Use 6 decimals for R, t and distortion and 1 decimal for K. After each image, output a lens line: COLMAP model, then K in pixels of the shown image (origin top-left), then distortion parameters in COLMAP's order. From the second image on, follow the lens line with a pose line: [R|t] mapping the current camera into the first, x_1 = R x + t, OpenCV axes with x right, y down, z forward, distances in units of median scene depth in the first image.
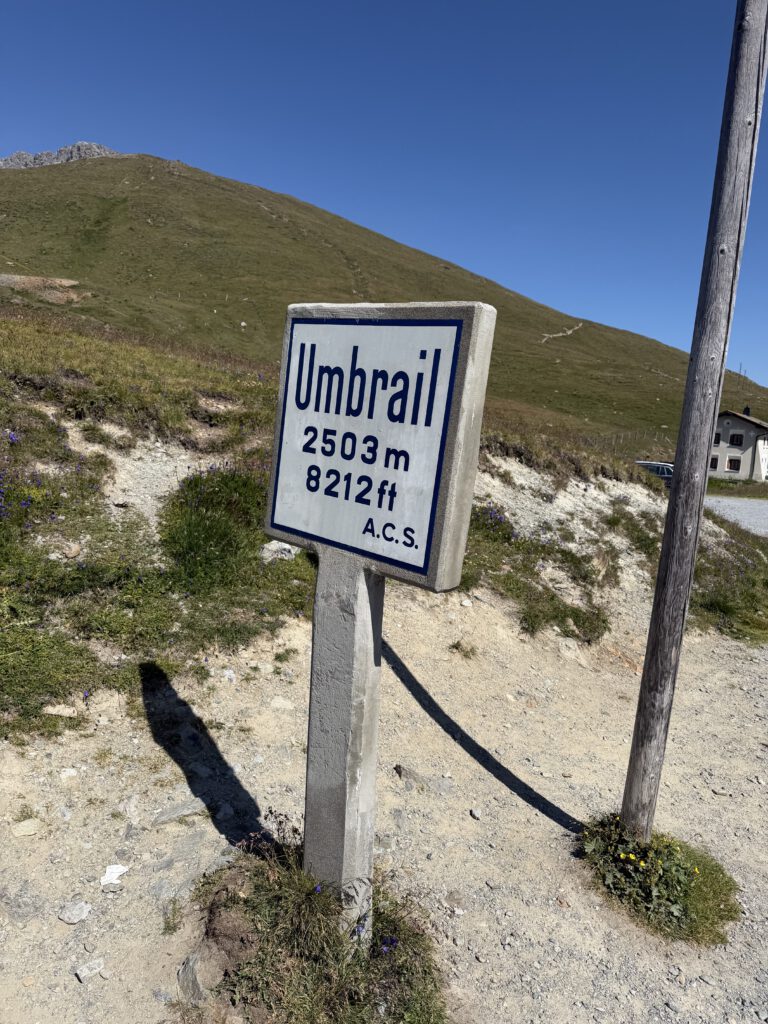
lens RADIAL K [[702.7, 0, 365.4], [0, 702.7, 530.1], [0, 0, 1]] dist [0.051949, -0.055591]
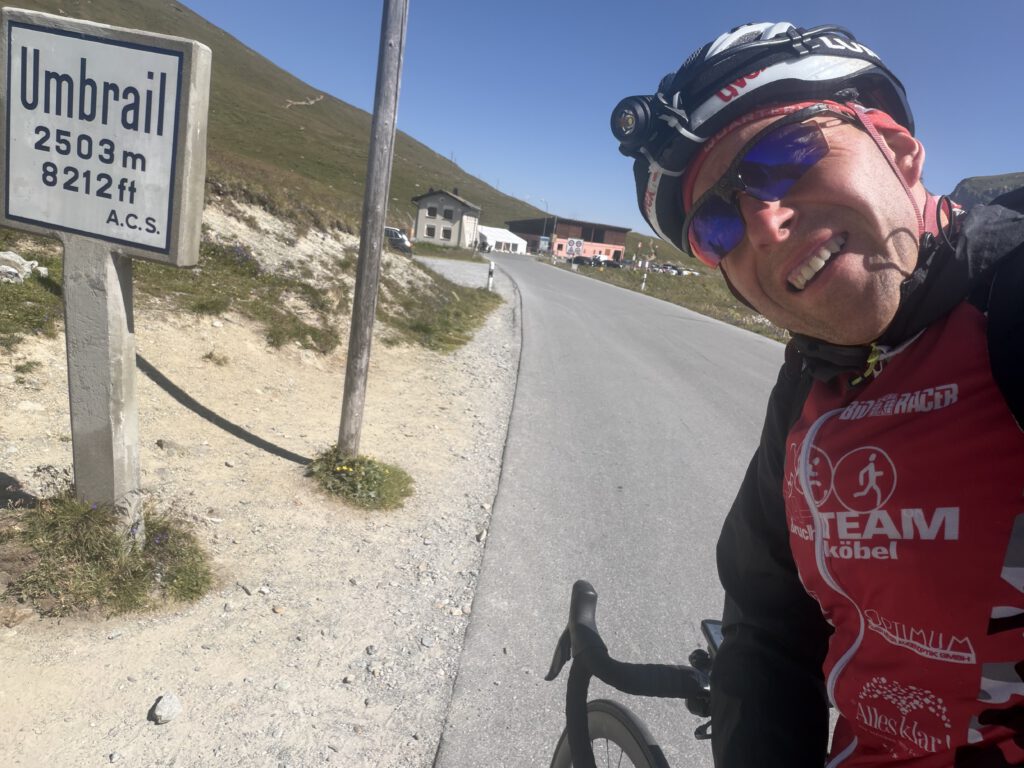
lens RADIAL K [[611.4, 0, 519.9], [0, 611.4, 385.4], [0, 0, 1]] dist [-0.007813, 0.005313]
pose [[0.829578, -0.084068, 0.552026, -0.016286], [-0.004570, 0.987546, 0.157261, 0.109191], [-0.558372, -0.132983, 0.818863, -0.294801]]
